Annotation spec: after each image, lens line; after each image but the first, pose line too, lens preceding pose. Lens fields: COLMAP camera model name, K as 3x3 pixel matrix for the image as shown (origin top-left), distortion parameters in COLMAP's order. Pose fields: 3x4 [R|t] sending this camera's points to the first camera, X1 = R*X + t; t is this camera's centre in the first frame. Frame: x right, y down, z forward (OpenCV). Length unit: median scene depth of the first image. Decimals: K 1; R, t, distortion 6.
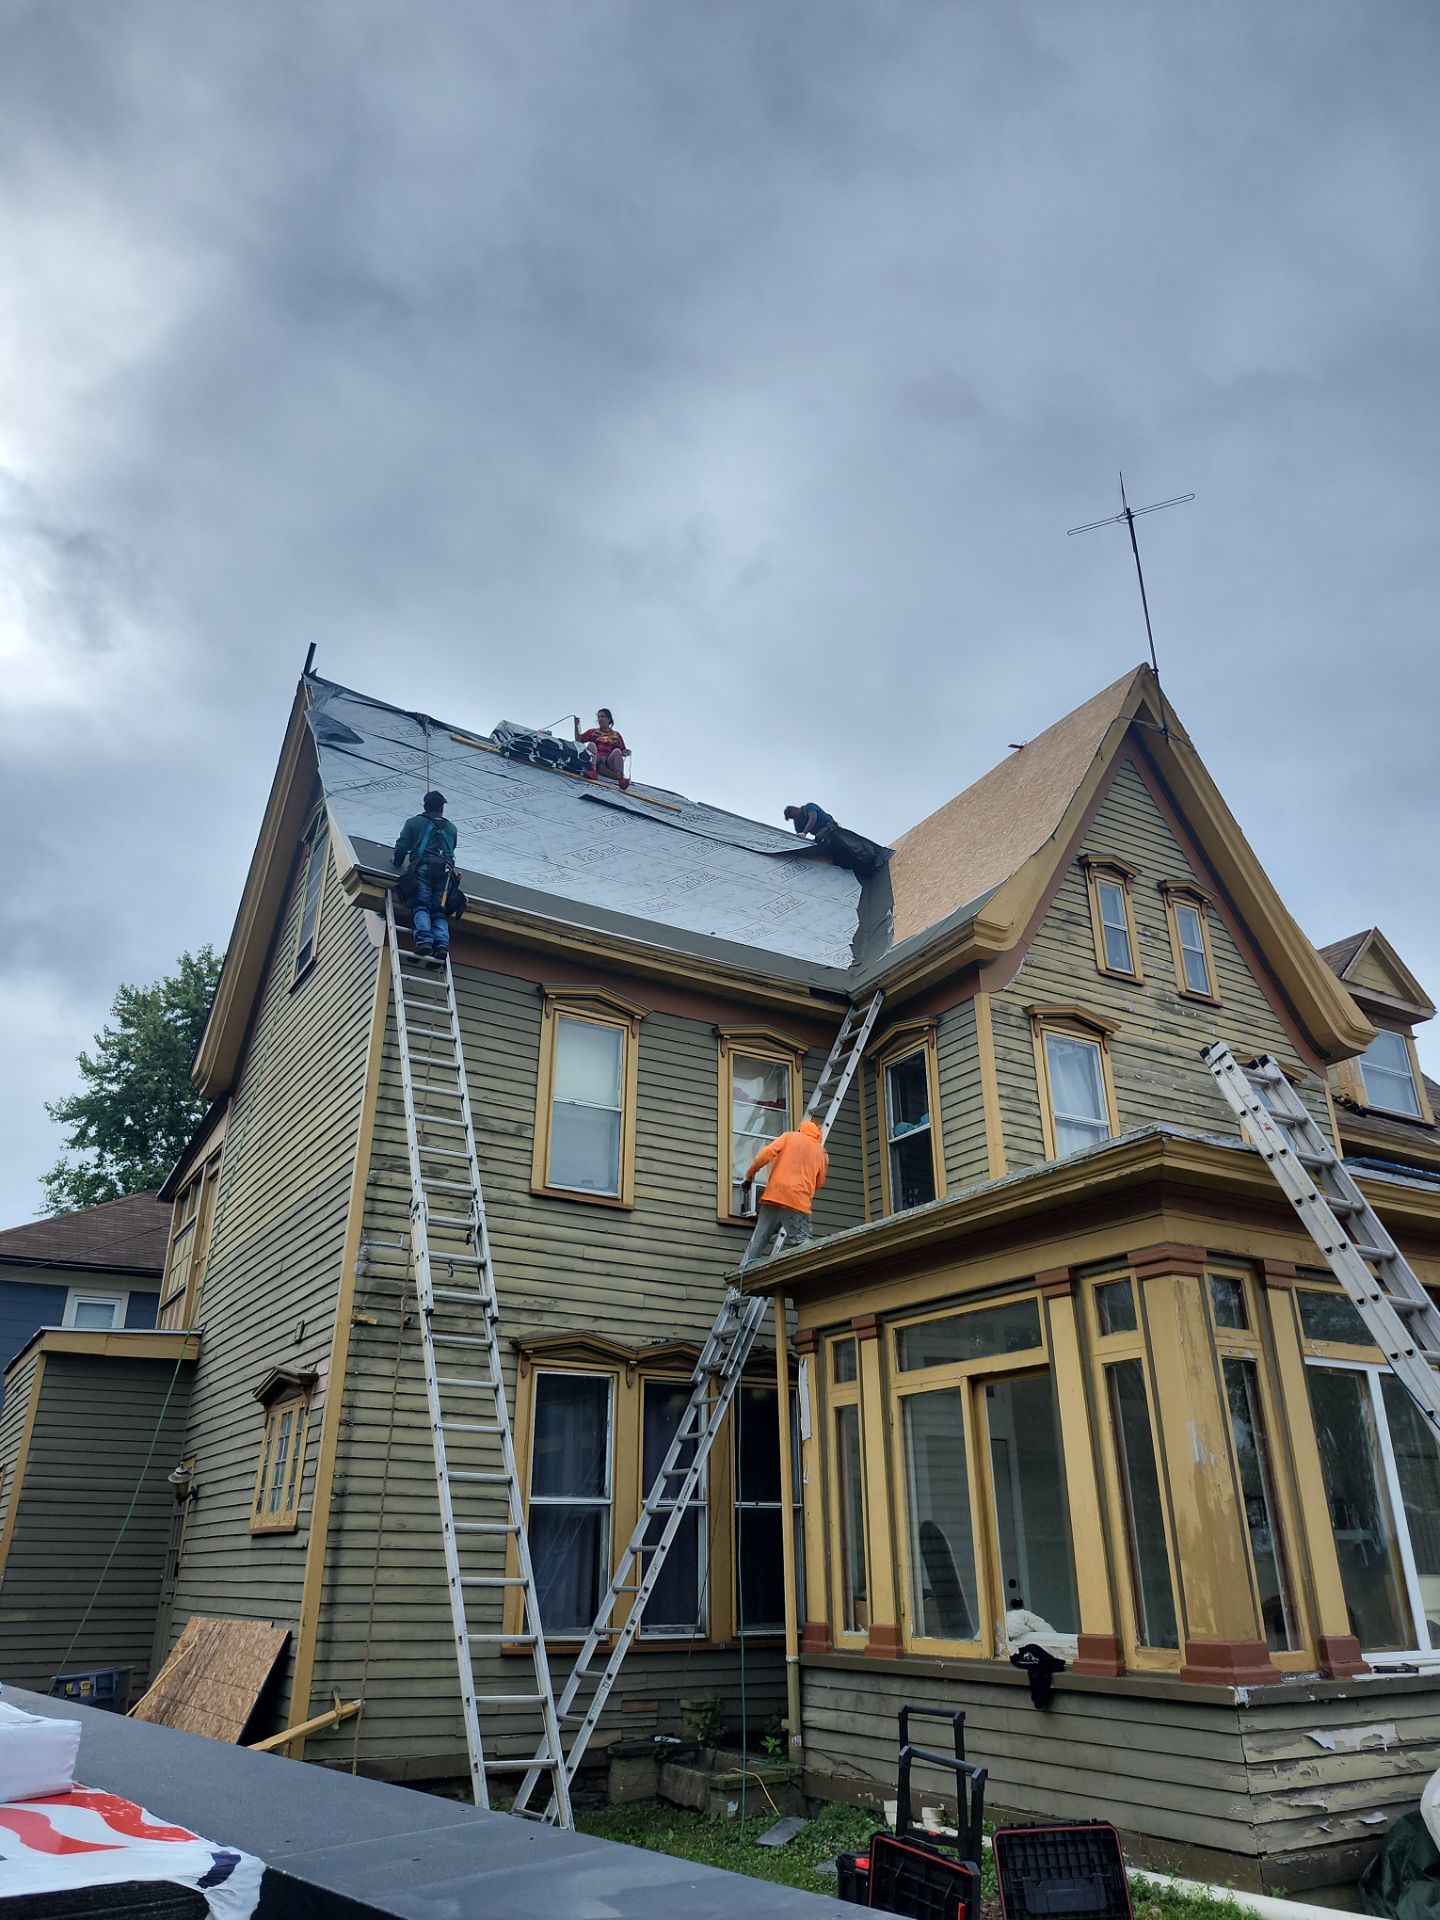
lens RADIAL K [[1332.5, 0, 730.1], [0, 1332.5, 967.9], [0, 0, 1]] dist [0.086388, -0.102090]
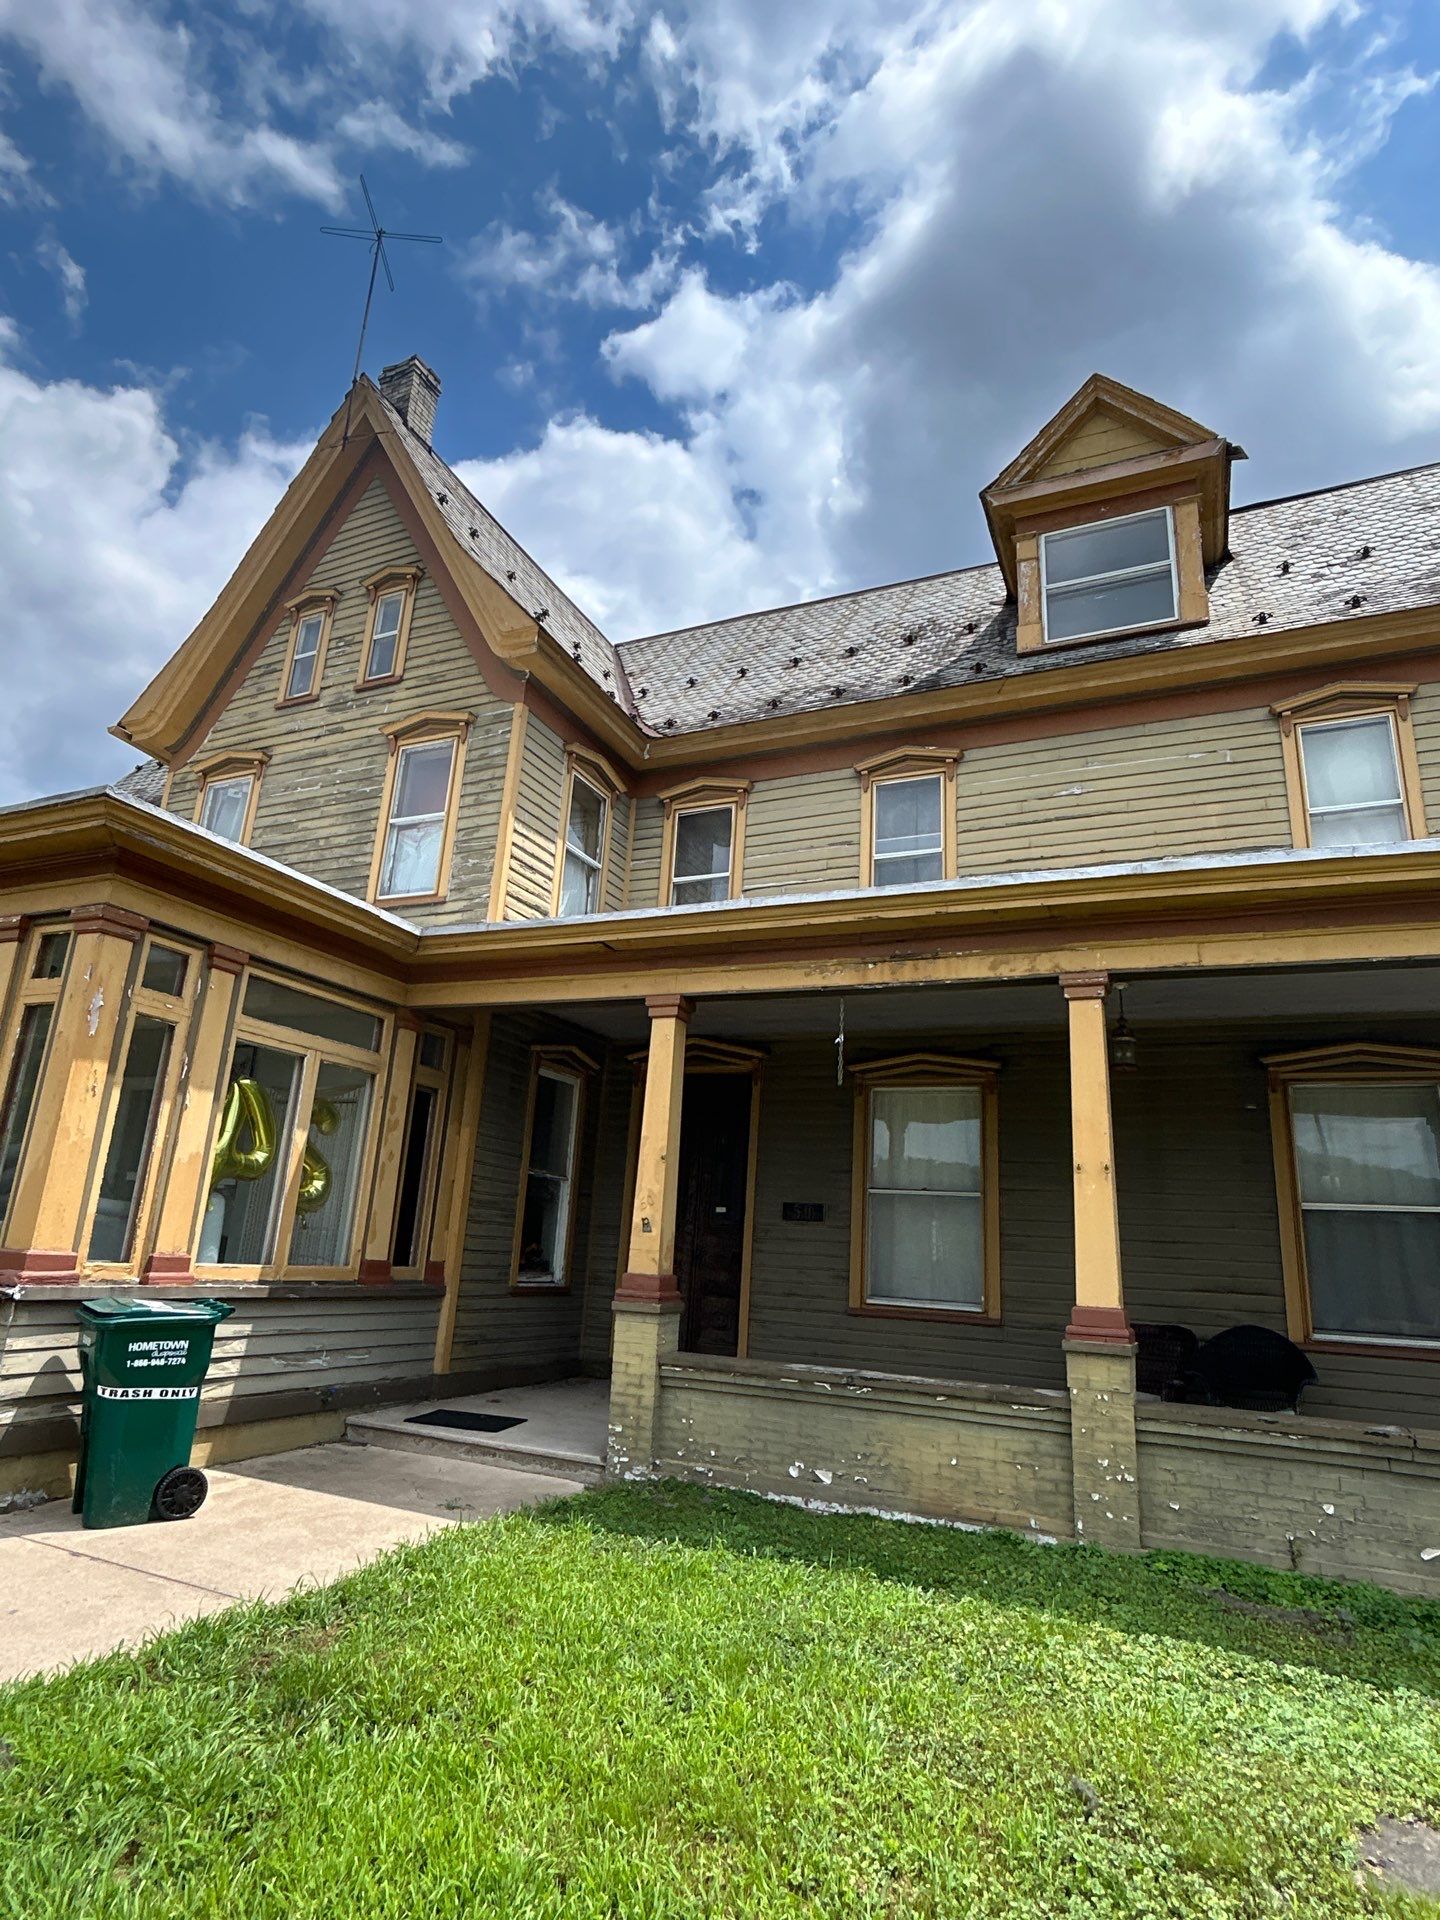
lens RADIAL K [[1033.4, 0, 725.3], [0, 1033.4, 962.9], [0, 0, 1]] dist [-0.001375, -0.001050]
pose [[0.569929, -0.196869, -0.797761, 1.102163], [0.272064, 0.961324, -0.042866, 0.334879], [0.775346, -0.192612, 0.601448, 0.733193]]
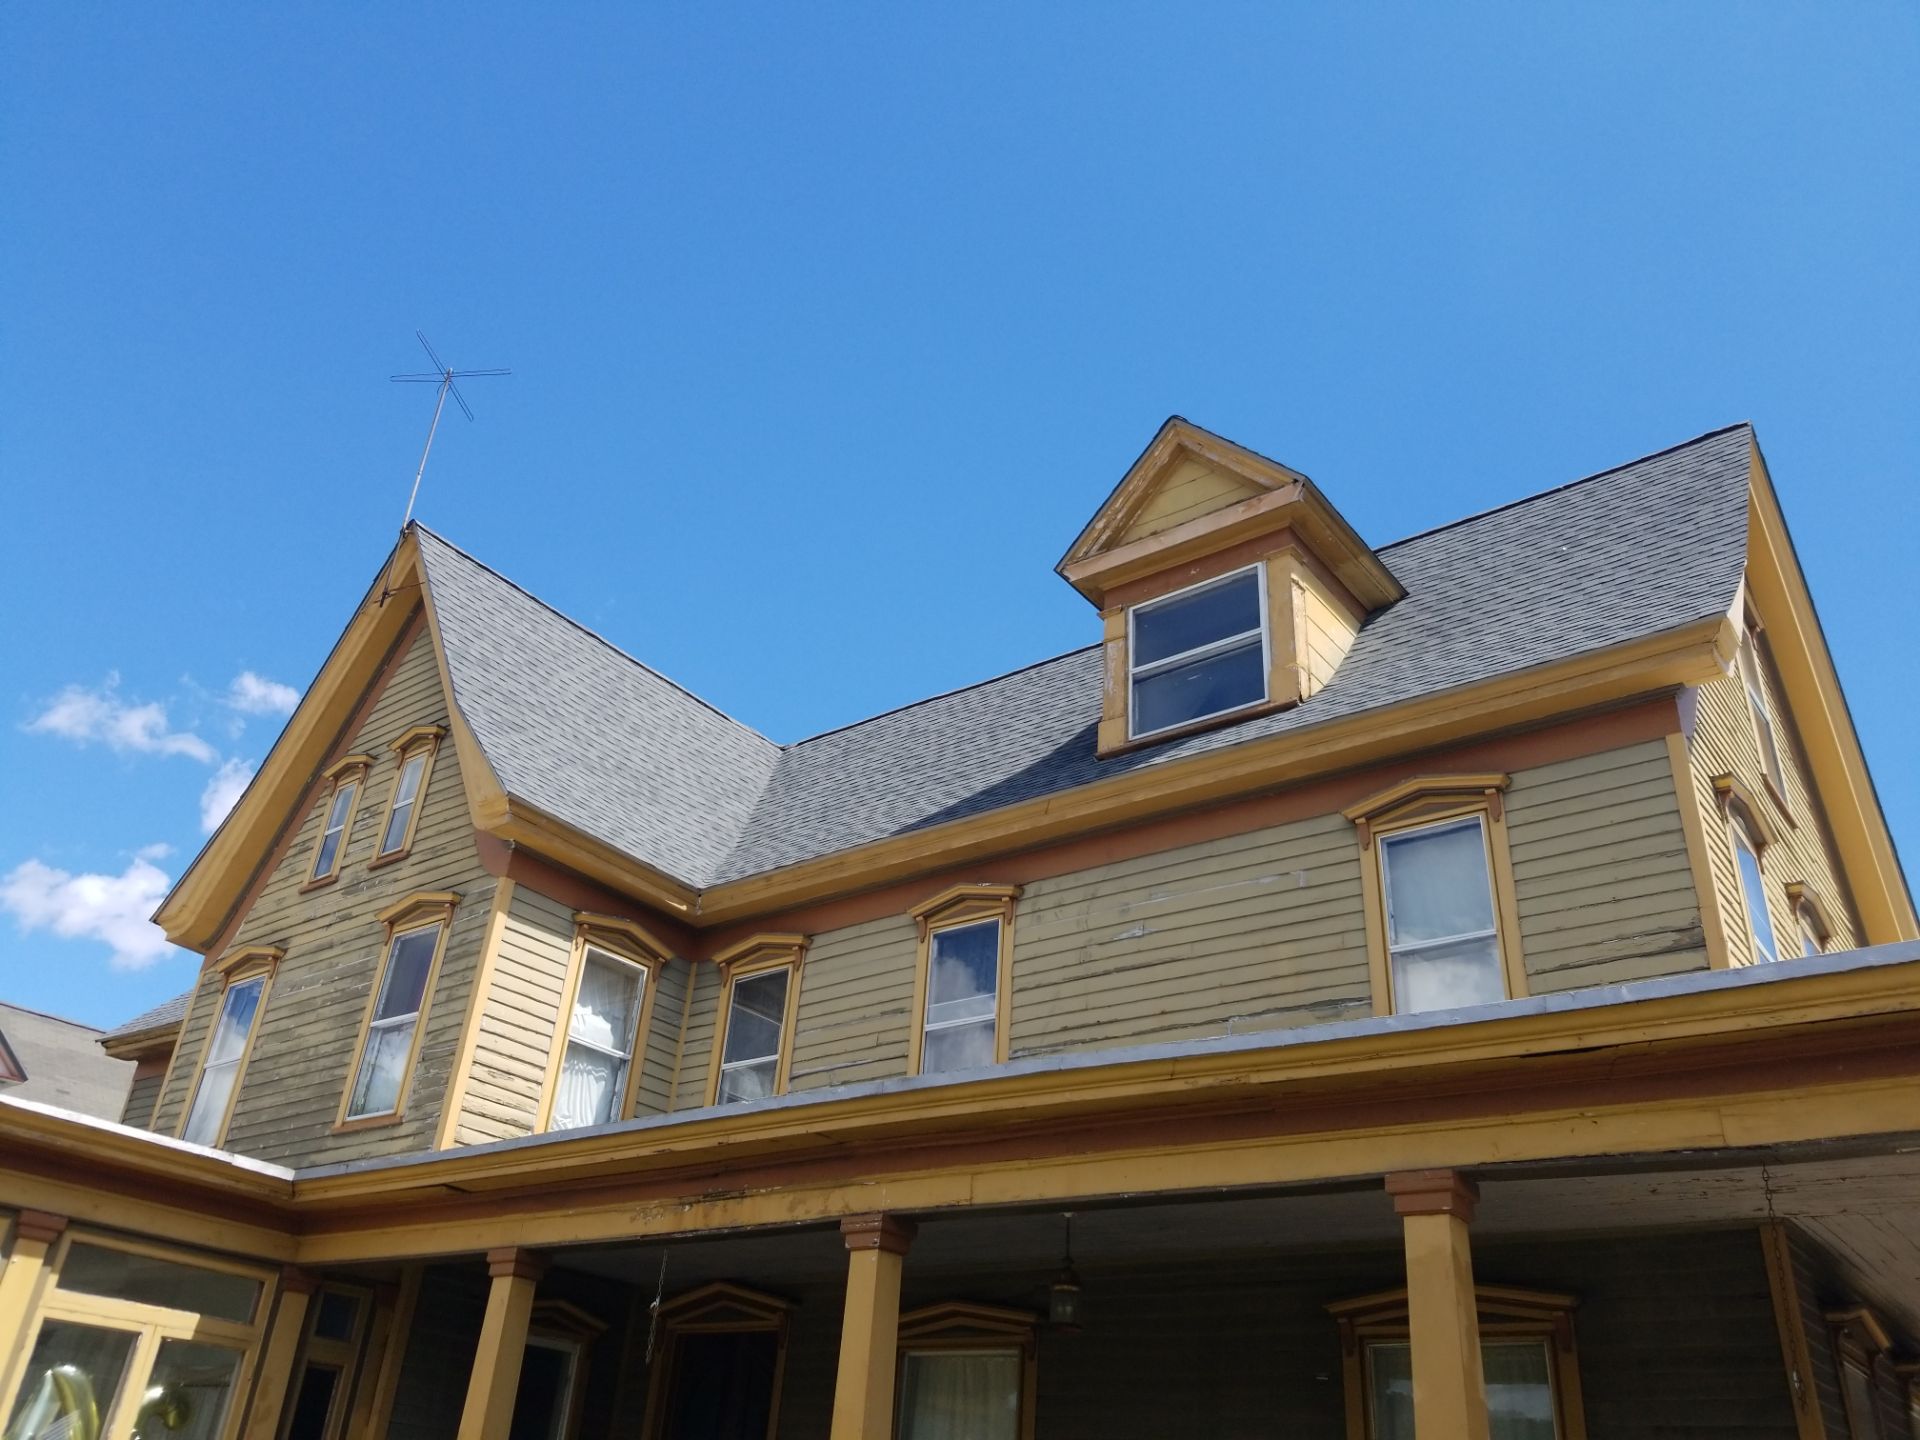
lens RADIAL K [[1495.7, 0, 936.3], [0, 1495.7, 696.2], [0, 0, 1]] dist [0.065579, -0.098727]
pose [[0.356977, -0.452812, -0.817024, 1.369640], [0.301626, 0.883676, -0.357965, 0.399091], [0.884075, -0.118650, 0.452032, 0.923776]]
